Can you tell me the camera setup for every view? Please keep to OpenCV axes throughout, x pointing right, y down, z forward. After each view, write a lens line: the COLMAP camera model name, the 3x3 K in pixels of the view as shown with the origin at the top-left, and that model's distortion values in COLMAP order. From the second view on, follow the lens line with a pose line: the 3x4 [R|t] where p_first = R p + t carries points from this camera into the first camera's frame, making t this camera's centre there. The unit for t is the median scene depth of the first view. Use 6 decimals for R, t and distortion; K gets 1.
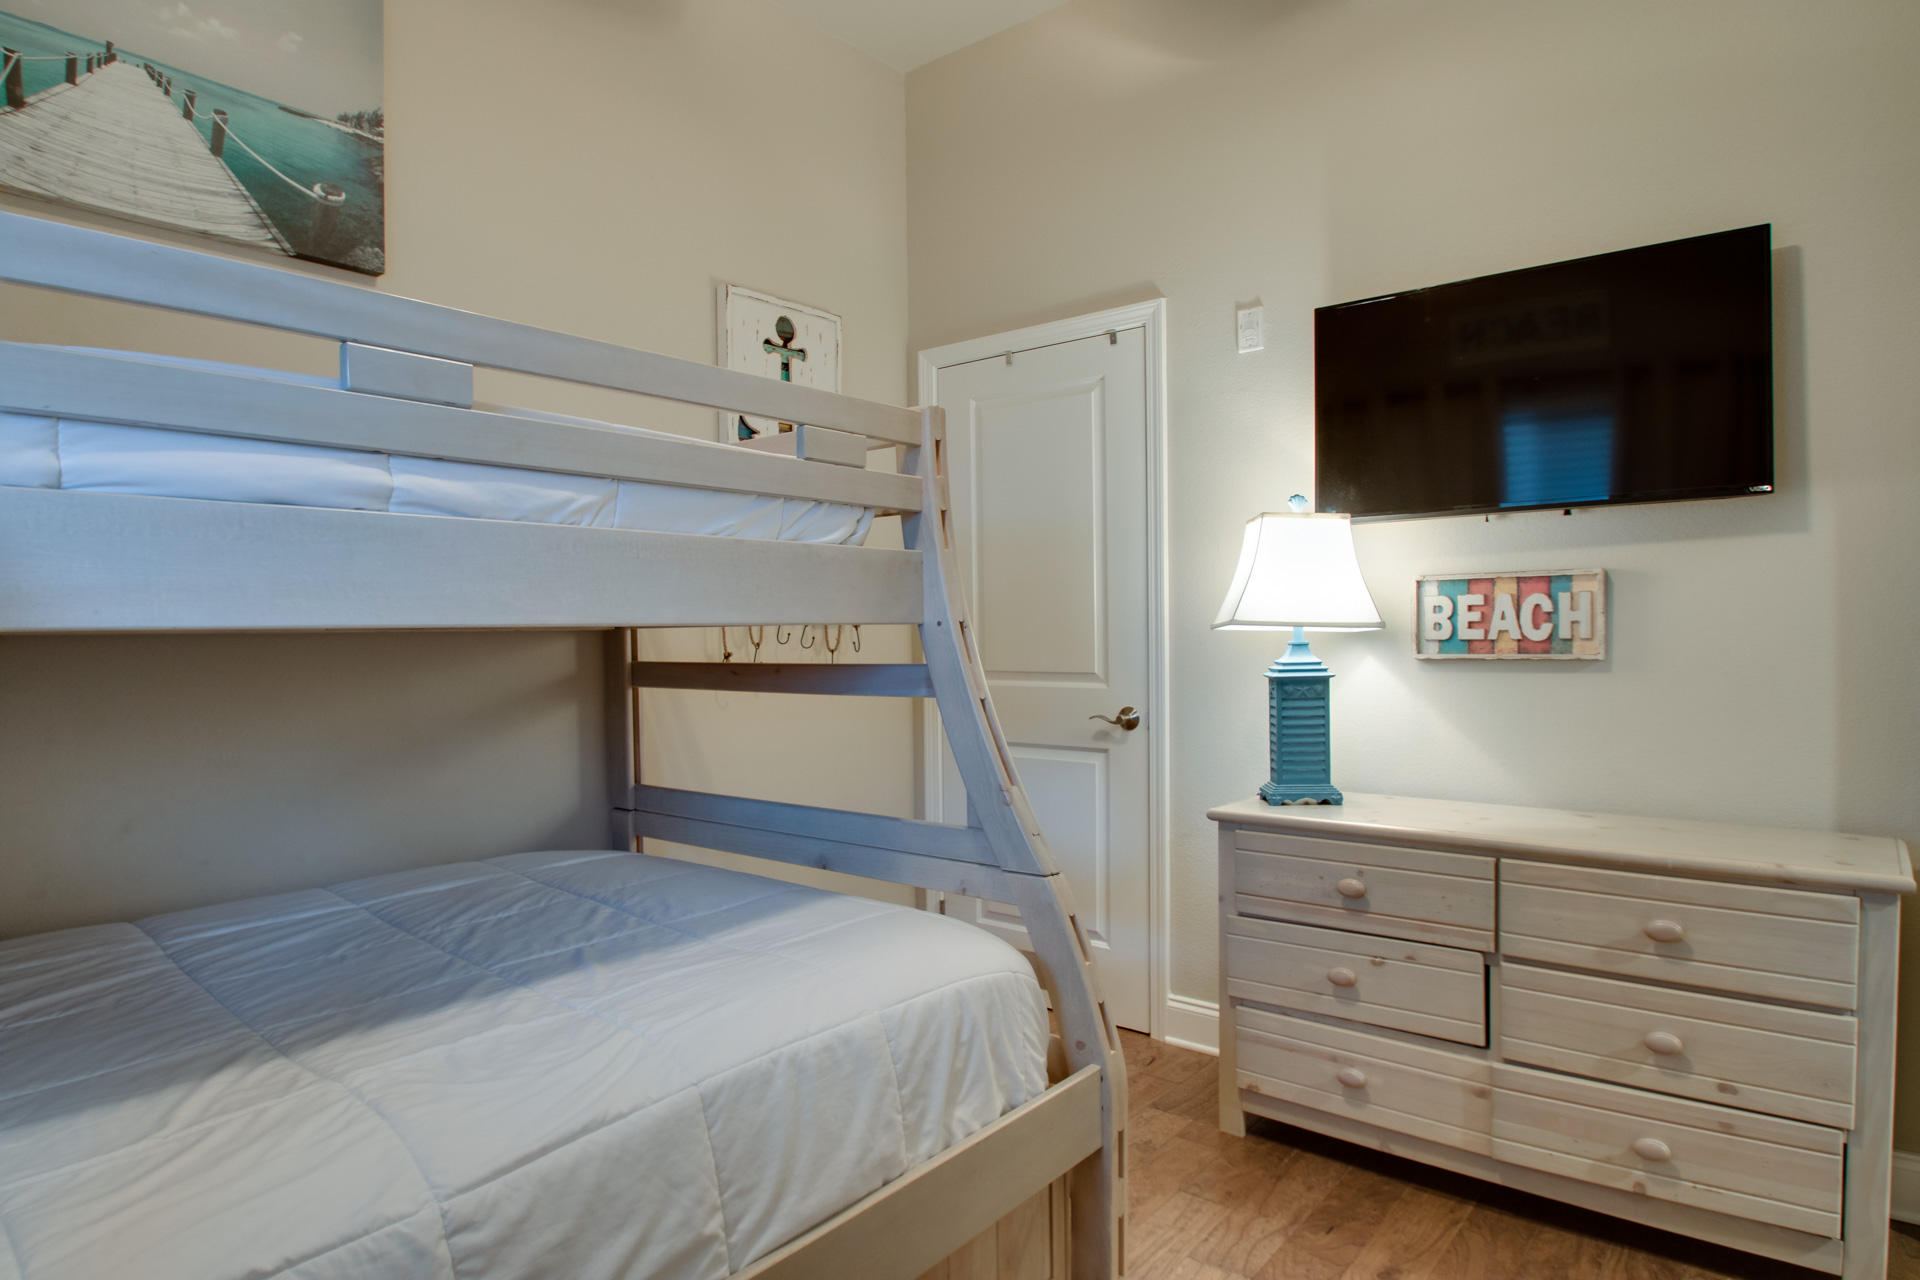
lens RADIAL K [[1092.1, 0, 939.8], [0, 1092.1, 657.6], [0, 0, 1]] dist [-0.008405, -0.012393]
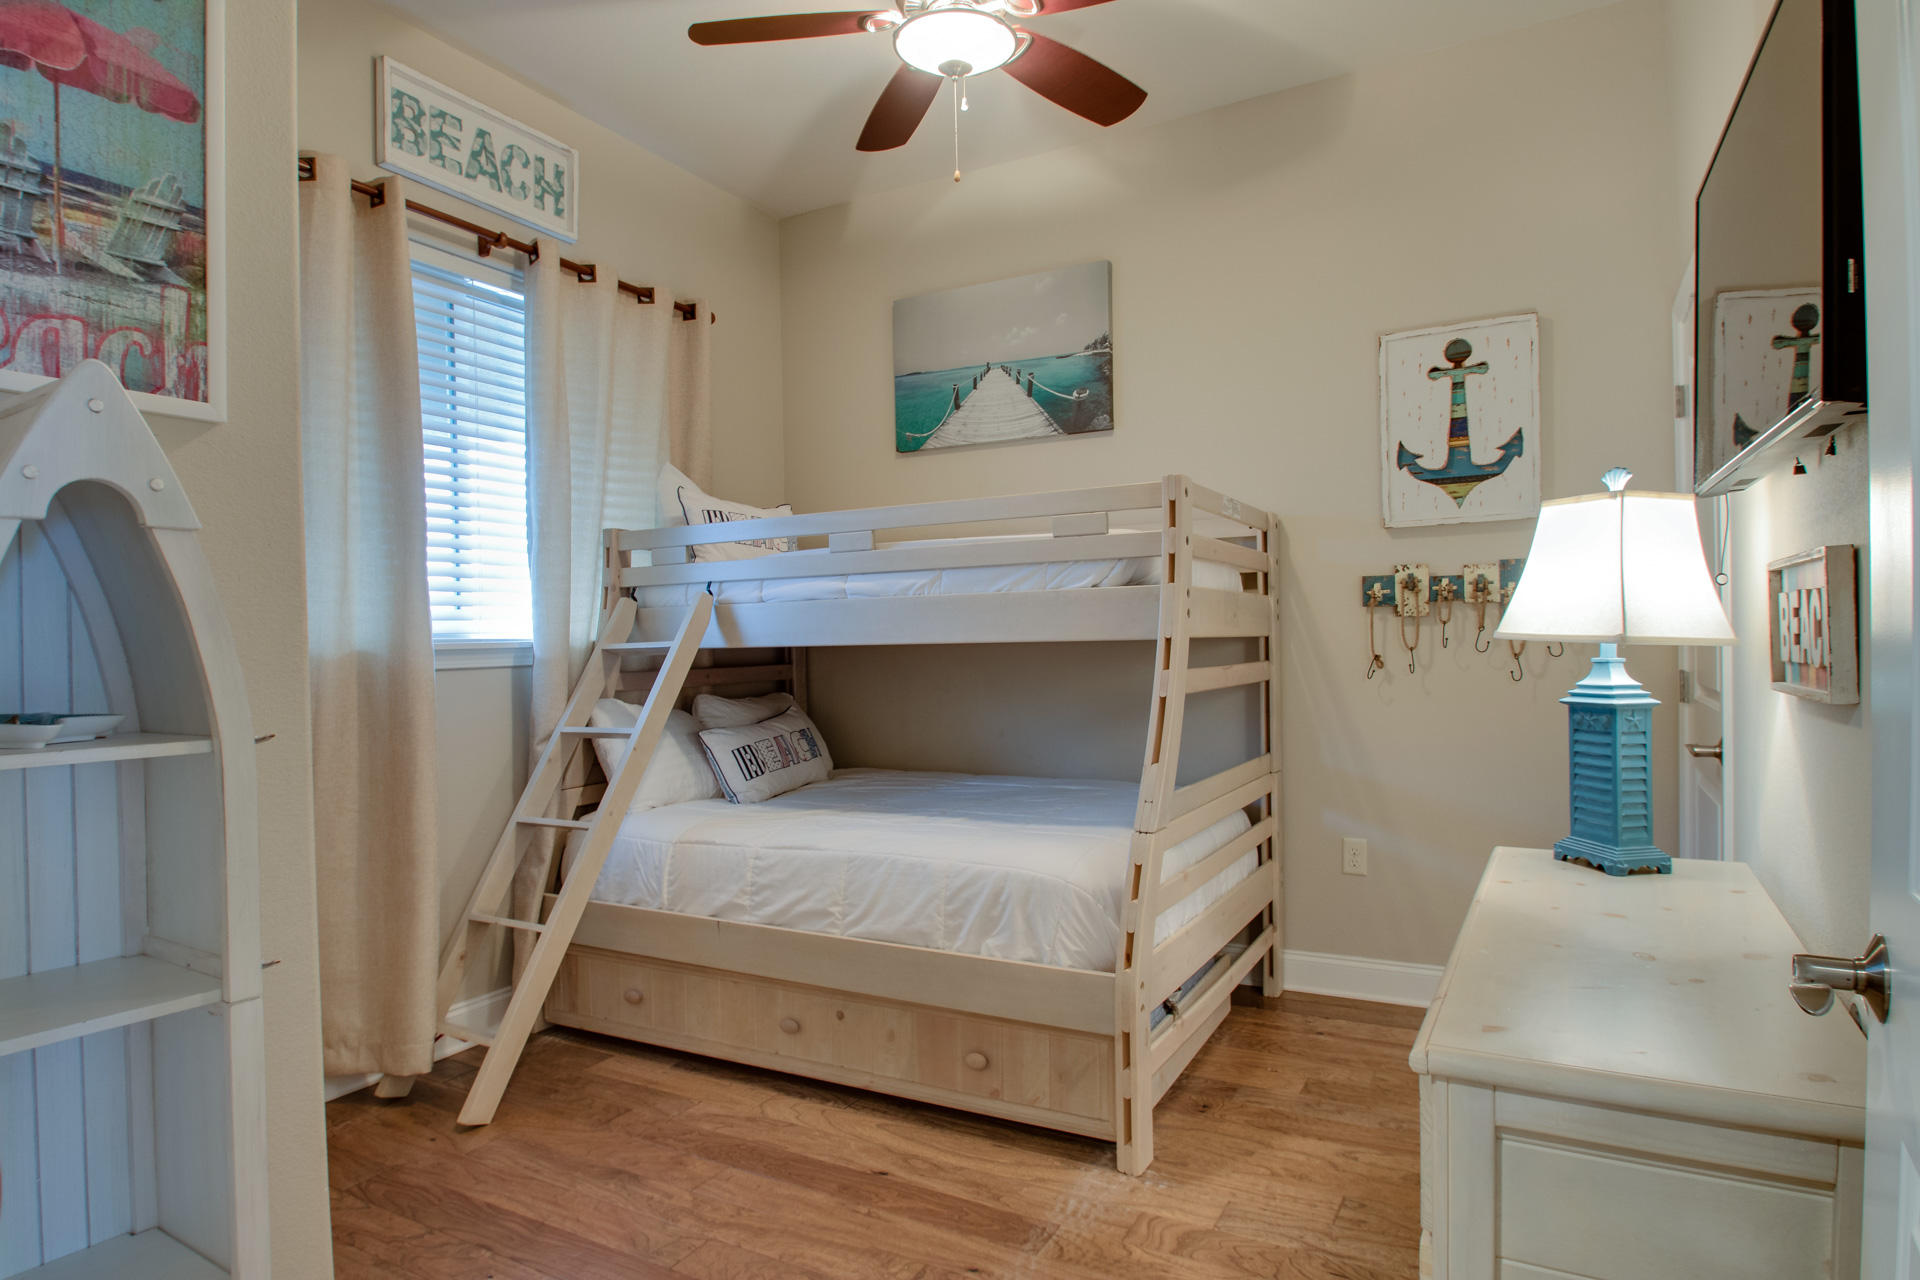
lens RADIAL K [[1092.1, 0, 939.8], [0, 1092.1, 657.6], [0, 0, 1]] dist [-0.008405, -0.012393]
pose [[0.168460, 0.026287, -0.985358, 1.406411], [-0.008263, 0.999647, 0.025256, -0.044875], [0.985674, 0.003887, 0.168618, 0.562796]]
